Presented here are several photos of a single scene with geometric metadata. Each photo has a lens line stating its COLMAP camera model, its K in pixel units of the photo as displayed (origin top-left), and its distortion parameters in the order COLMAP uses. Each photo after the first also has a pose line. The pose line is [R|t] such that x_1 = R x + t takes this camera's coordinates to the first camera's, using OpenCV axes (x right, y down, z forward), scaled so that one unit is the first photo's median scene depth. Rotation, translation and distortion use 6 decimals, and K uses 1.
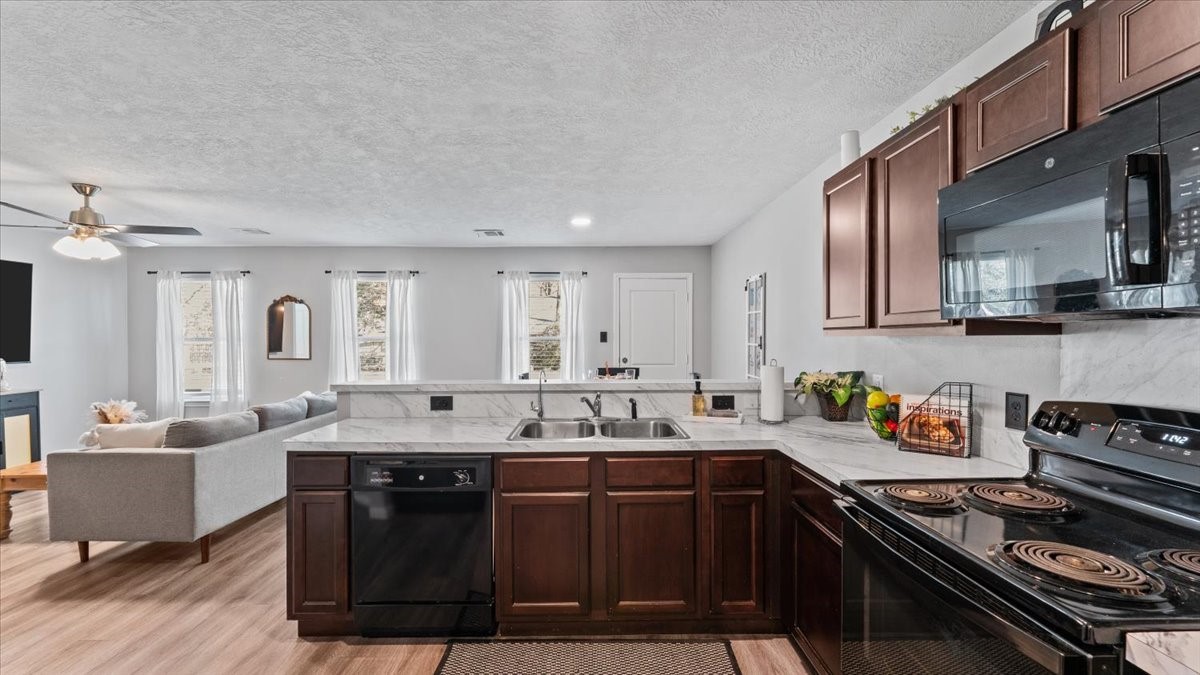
lens RADIAL K [[487.3, 0, 597.1], [0, 487.3, 343.8], [0, 0, 1]] dist [0.001414, -0.001641]
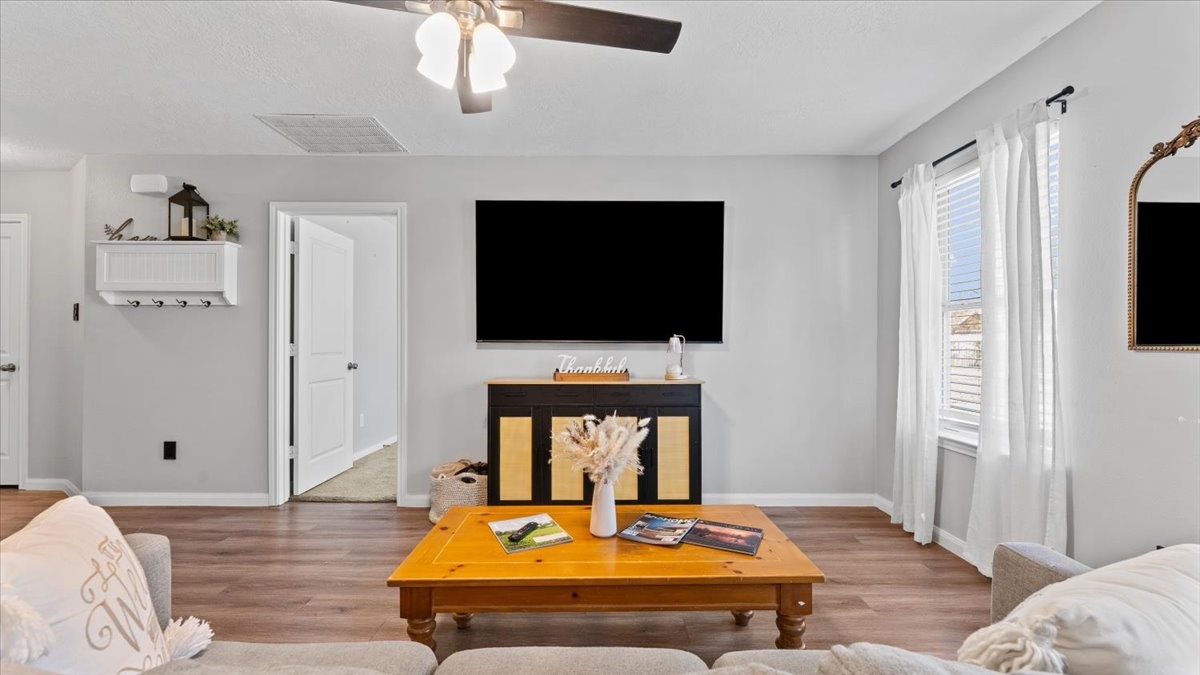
lens RADIAL K [[487.3, 0, 603.5], [0, 487.3, 348.1], [0, 0, 1]] dist [0.001414, -0.001641]
pose [[-0.015040, 0.010902, -0.999827, -0.949384], [-0.015165, 0.999823, 0.011130, 0.084231], [0.999772, 0.015330, -0.014872, 1.754516]]
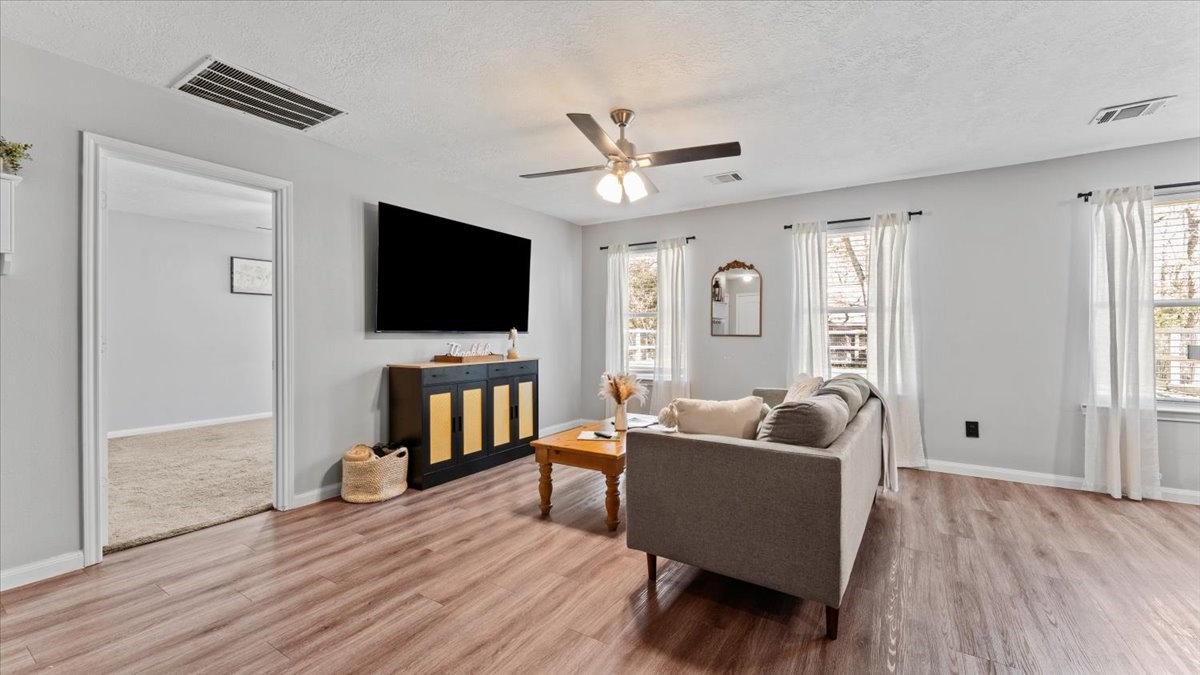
lens RADIAL K [[487.3, 0, 604.4], [0, 487.3, 334.8], [0, 0, 1]] dist [0.001414, -0.001641]
pose [[0.835668, 0.005577, -0.549206, -0.924061], [-0.011419, 0.999909, -0.007221, 0.100232], [0.549116, 0.012306, 0.835656, 0.427831]]
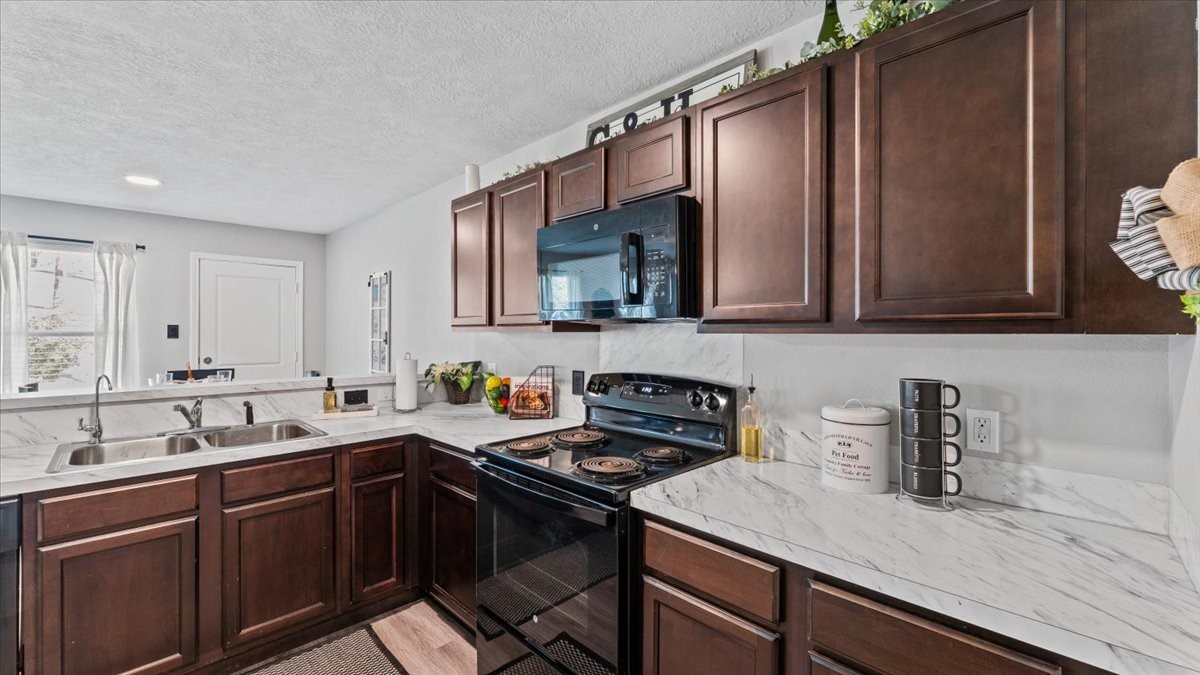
lens RADIAL K [[487.3, 0, 596.2], [0, 487.3, 332.8], [0, 0, 1]] dist [0.001414, -0.001641]
pose [[0.720950, 0.004615, 0.692972, -0.102207], [0.005102, 0.999915, -0.011967, 0.001963], [-0.692969, 0.012163, 0.720865, -0.088844]]
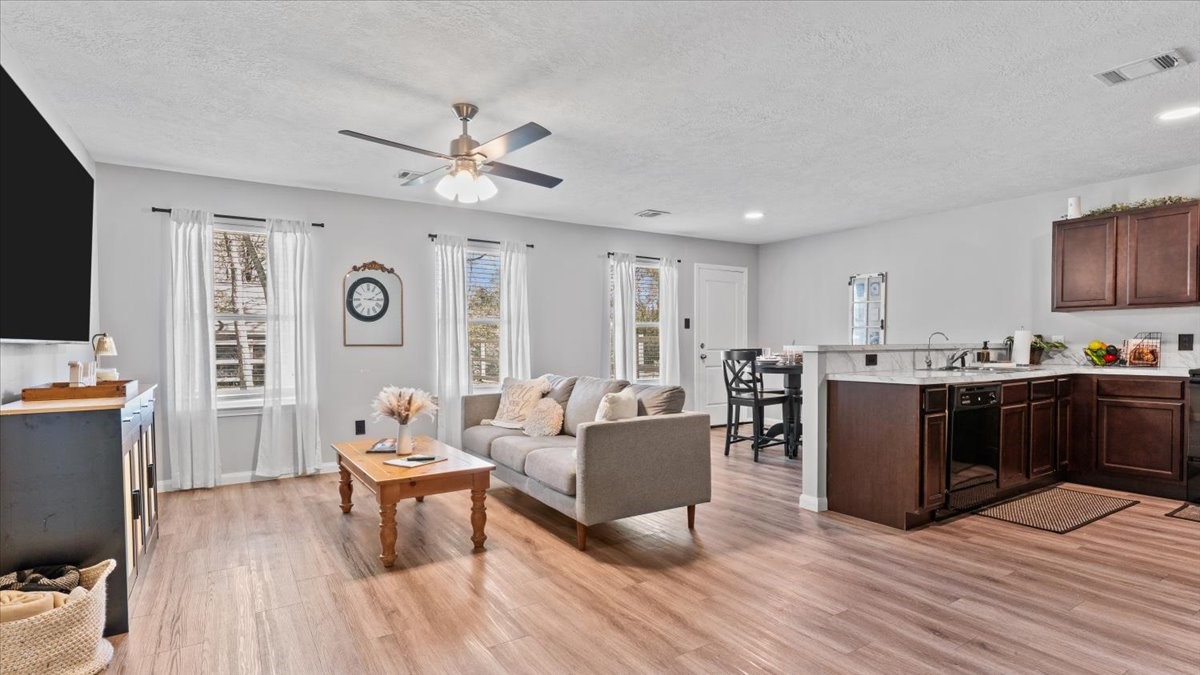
lens RADIAL K [[574.7, 0, 600.0], [0, 574.7, 359.4], [0, 0, 1]] dist [-0.001578, 0.000463]
pose [[0.850351, -0.015653, 0.525983, -2.084899], [0.009478, 0.999851, 0.014434, 0.113568], [-0.526130, -0.007288, 0.850373, 0.129398]]
